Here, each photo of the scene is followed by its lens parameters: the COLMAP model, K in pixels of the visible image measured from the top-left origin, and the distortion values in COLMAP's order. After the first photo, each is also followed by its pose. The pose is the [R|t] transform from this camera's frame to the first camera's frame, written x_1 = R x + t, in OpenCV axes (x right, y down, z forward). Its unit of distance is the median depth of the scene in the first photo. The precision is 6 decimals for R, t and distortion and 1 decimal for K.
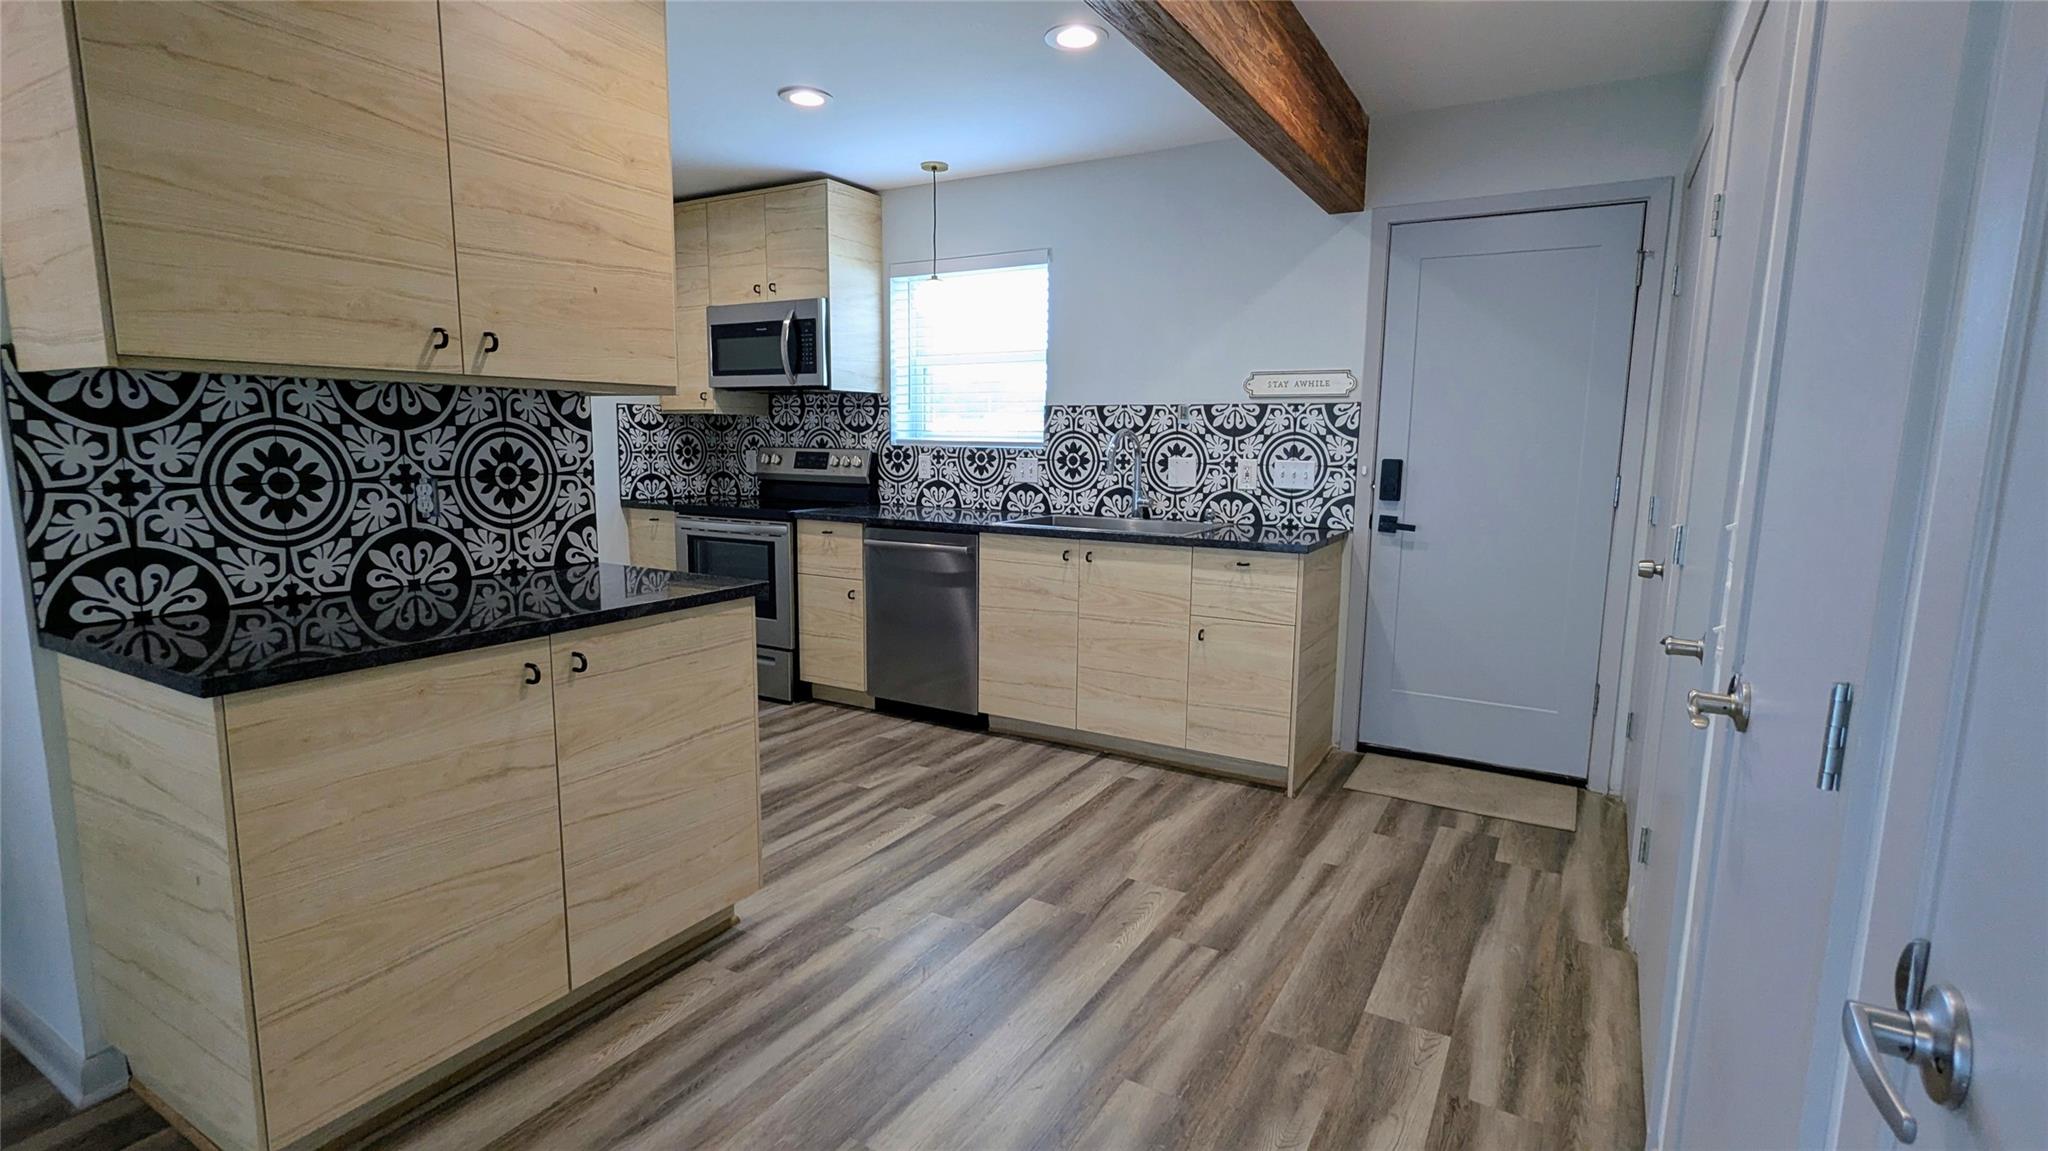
lens RADIAL K [[993.5, 0, 1024.0], [0, 993.5, 575.5], [0, 0, 1]] dist [0.014538, -0.000020]
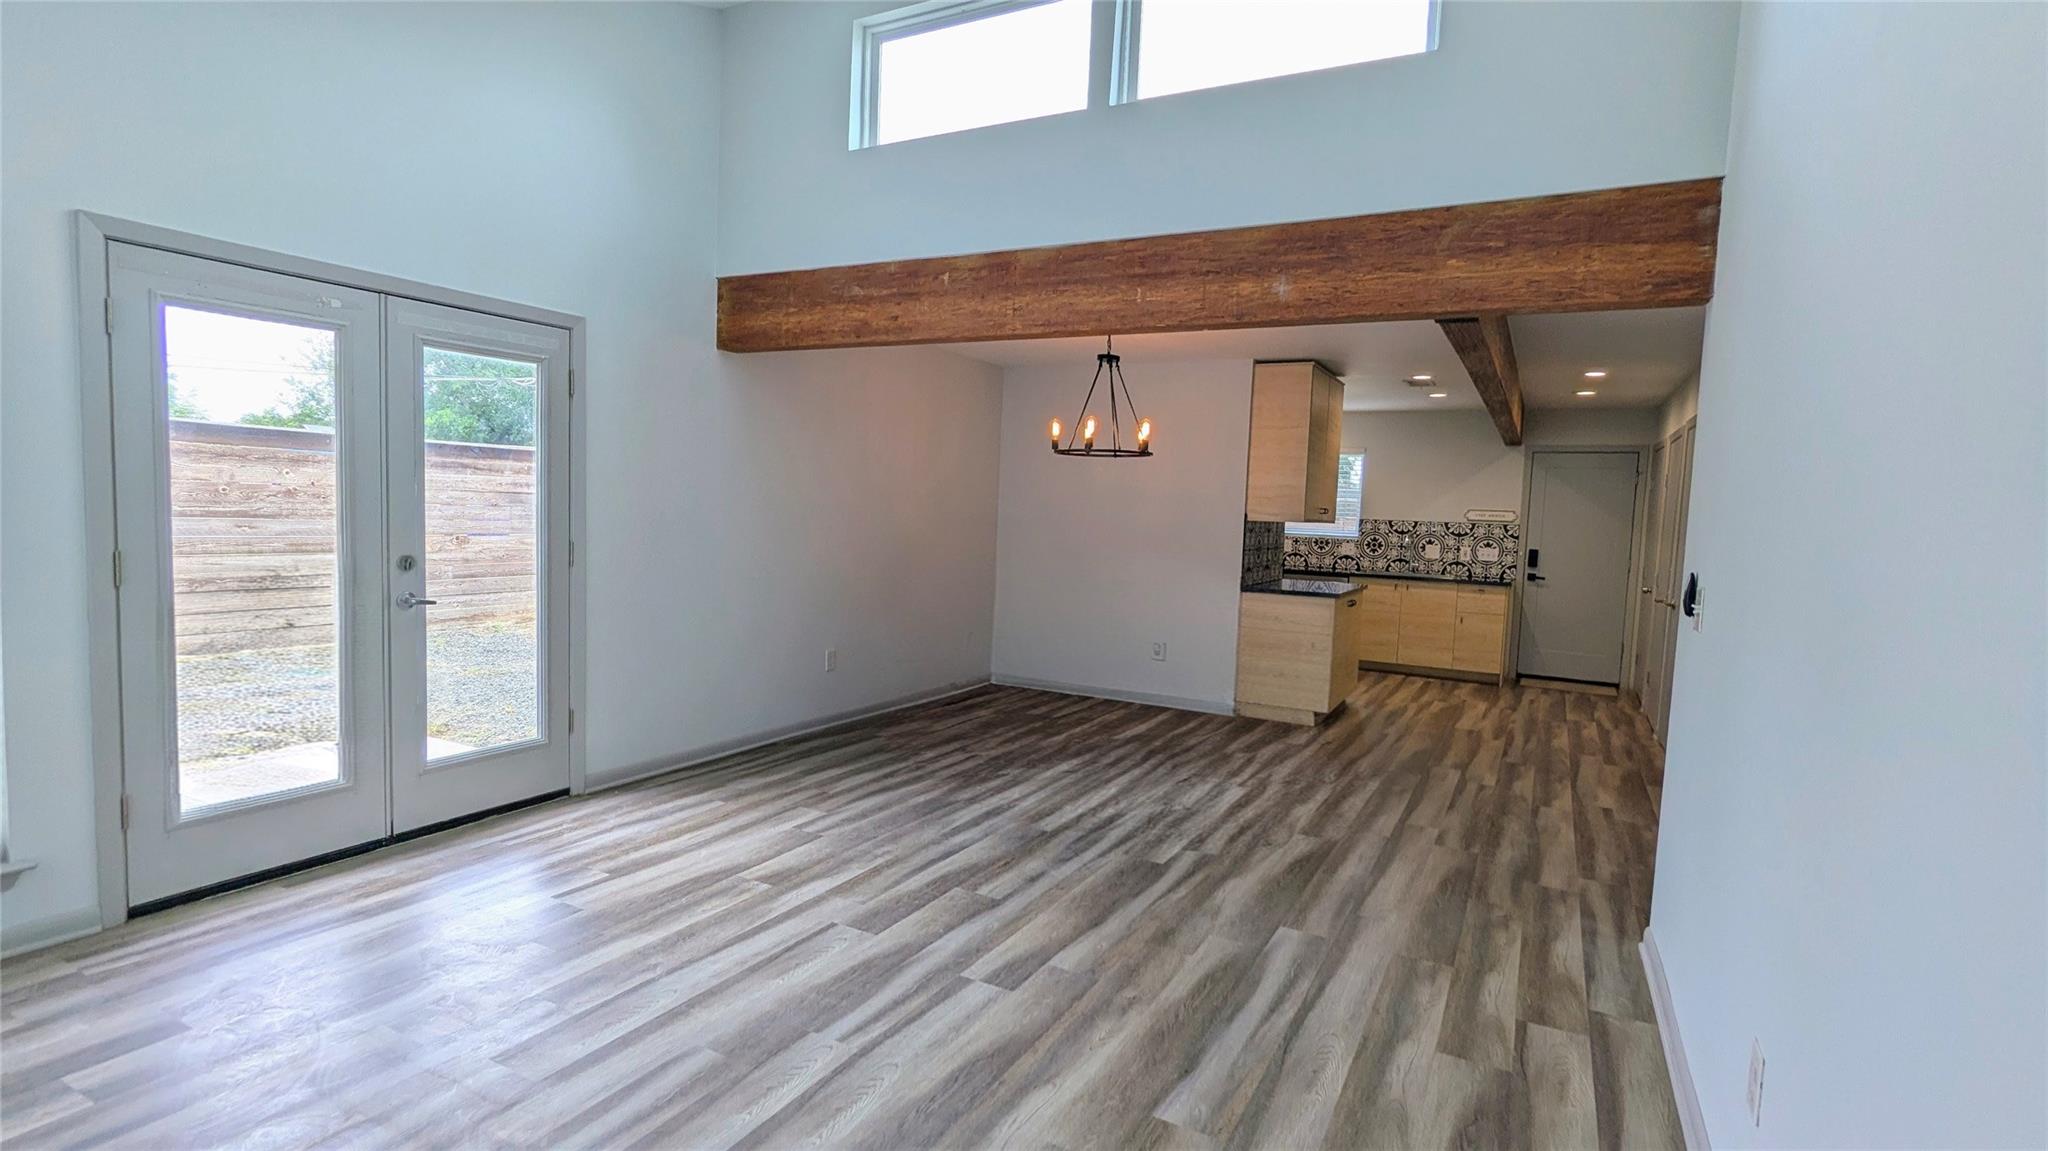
lens RADIAL K [[965.2, 0, 1034.2], [0, 965.2, 580.4], [0, 0, 1]] dist [-0.000664, 0.000190]
pose [[0.997413, 0.030501, 0.065087, -0.888531], [-0.025535, 0.996796, -0.075805, 0.148332], [-0.067191, 0.073947, 0.994996, -1.103447]]
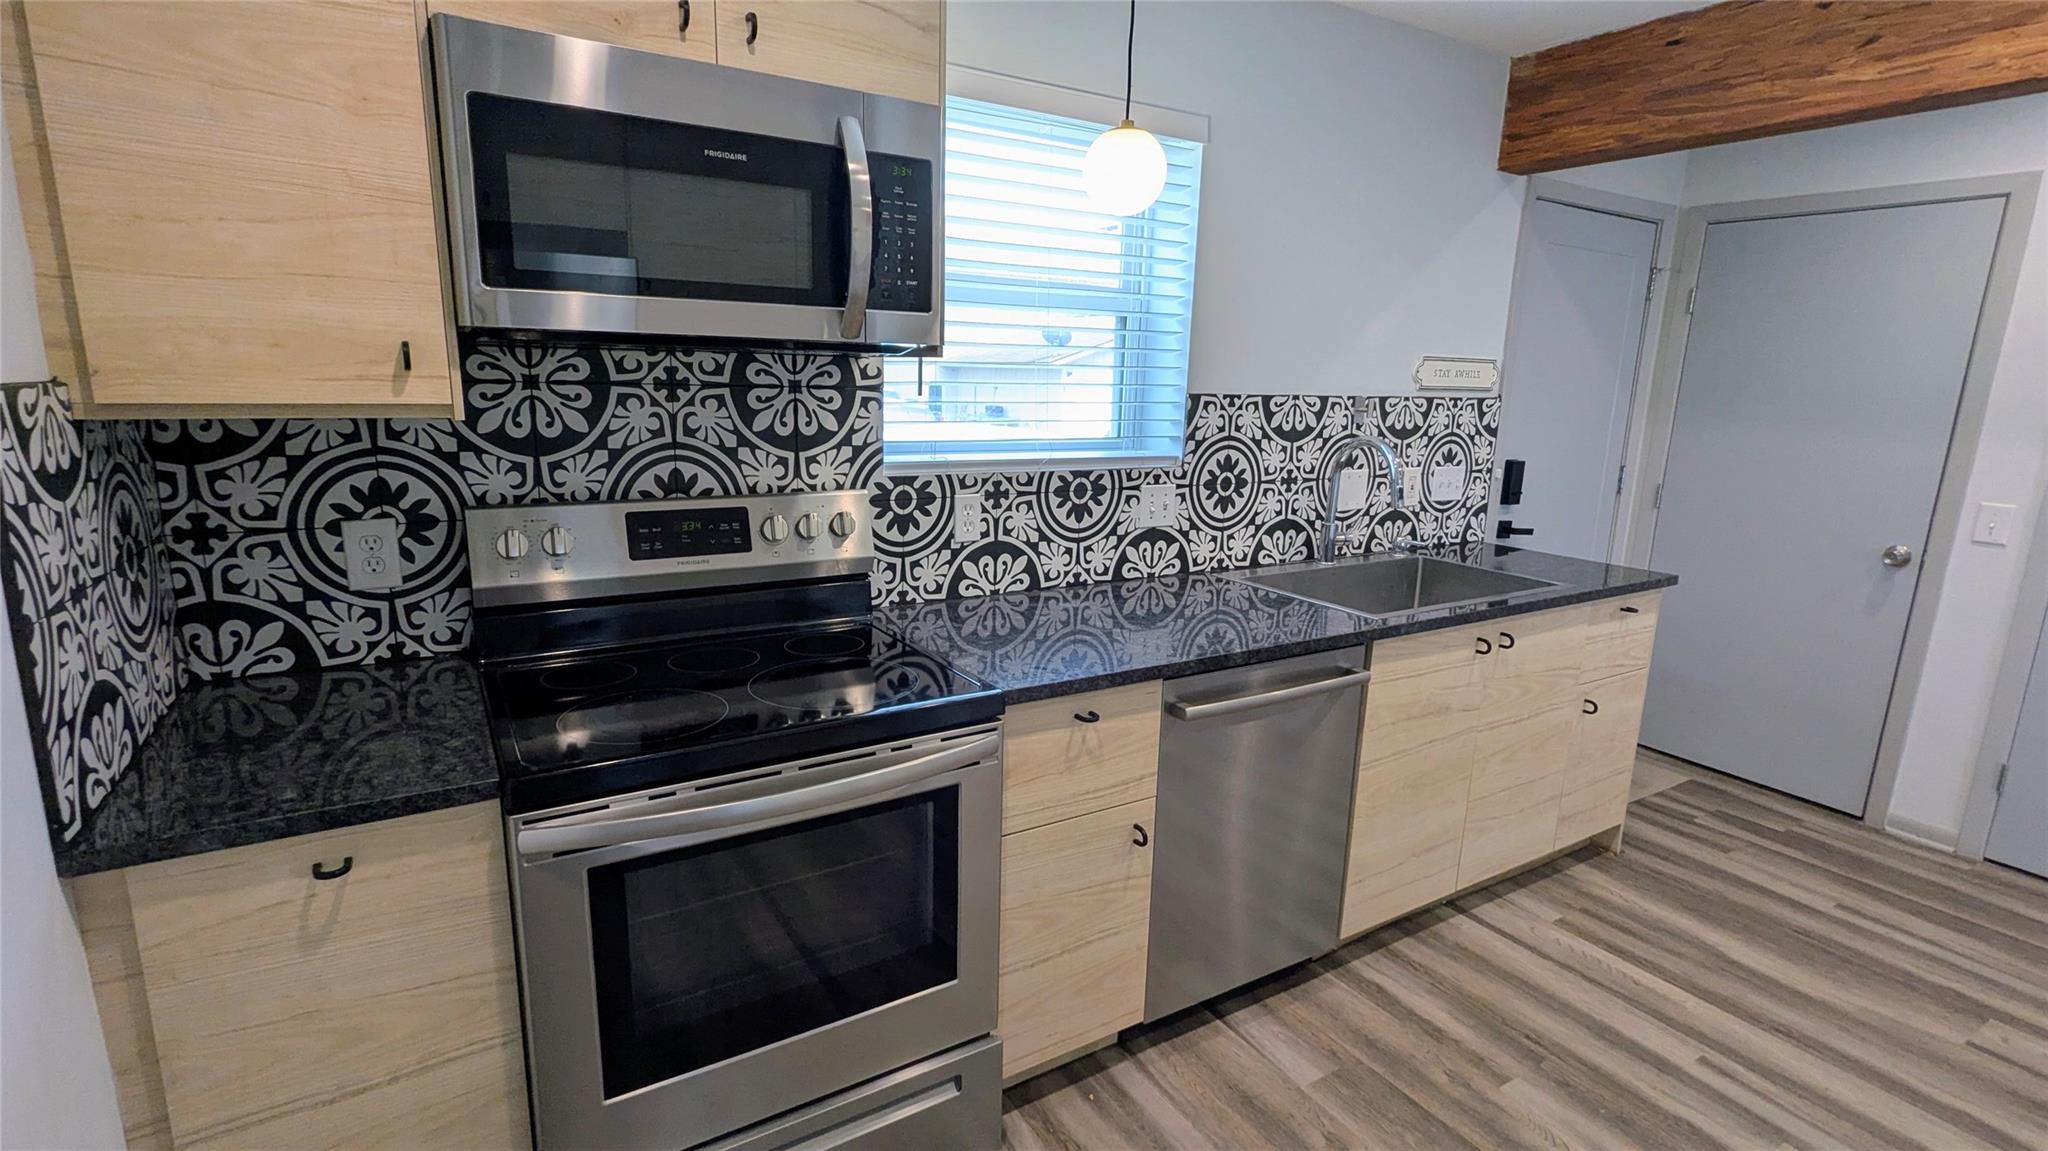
lens RADIAL K [[965.2, 0, 1034.2], [0, 965.2, 580.4], [0, 0, 1]] dist [-0.000664, 0.000190]
pose [[0.470997, -0.182110, 0.863133, -0.587383], [0.102841, 0.983122, 0.151308, -0.175017], [-0.876120, 0.017500, 0.481776, 0.893962]]
